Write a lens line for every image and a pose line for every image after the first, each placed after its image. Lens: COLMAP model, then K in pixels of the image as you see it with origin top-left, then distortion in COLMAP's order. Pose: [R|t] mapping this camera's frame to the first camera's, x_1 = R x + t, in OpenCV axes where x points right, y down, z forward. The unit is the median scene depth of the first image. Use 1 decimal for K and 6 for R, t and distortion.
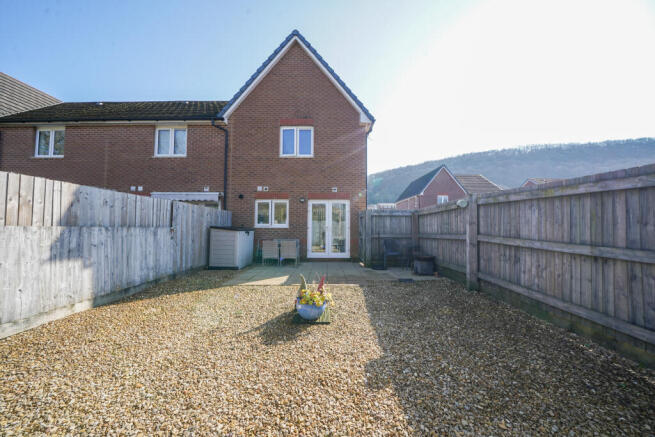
lens RADIAL K [[227.5, 0, 327.5], [0, 227.5, 218.5], [0, 0, 1]] dist [-0.015038, 0.000020]
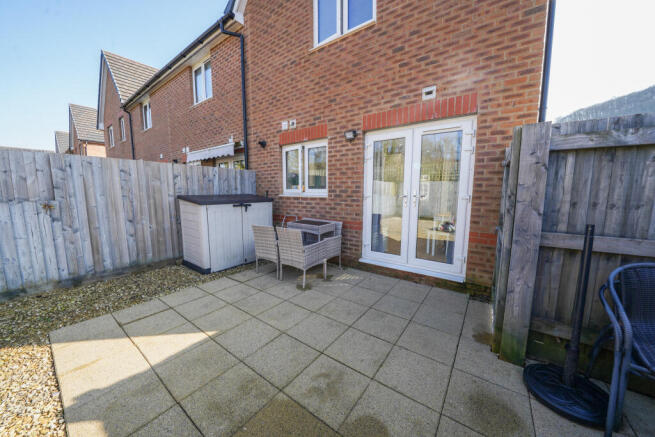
lens RADIAL K [[227.5, 0, 327.5], [0, 227.5, 218.5], [0, 0, 1]] dist [-0.015038, 0.000020]
pose [[0.804981, 0.068574, -0.589324, 0.127849], [0.029708, 0.987393, 0.155472, 0.009600], [0.592556, -0.142660, 0.792796, 0.591713]]
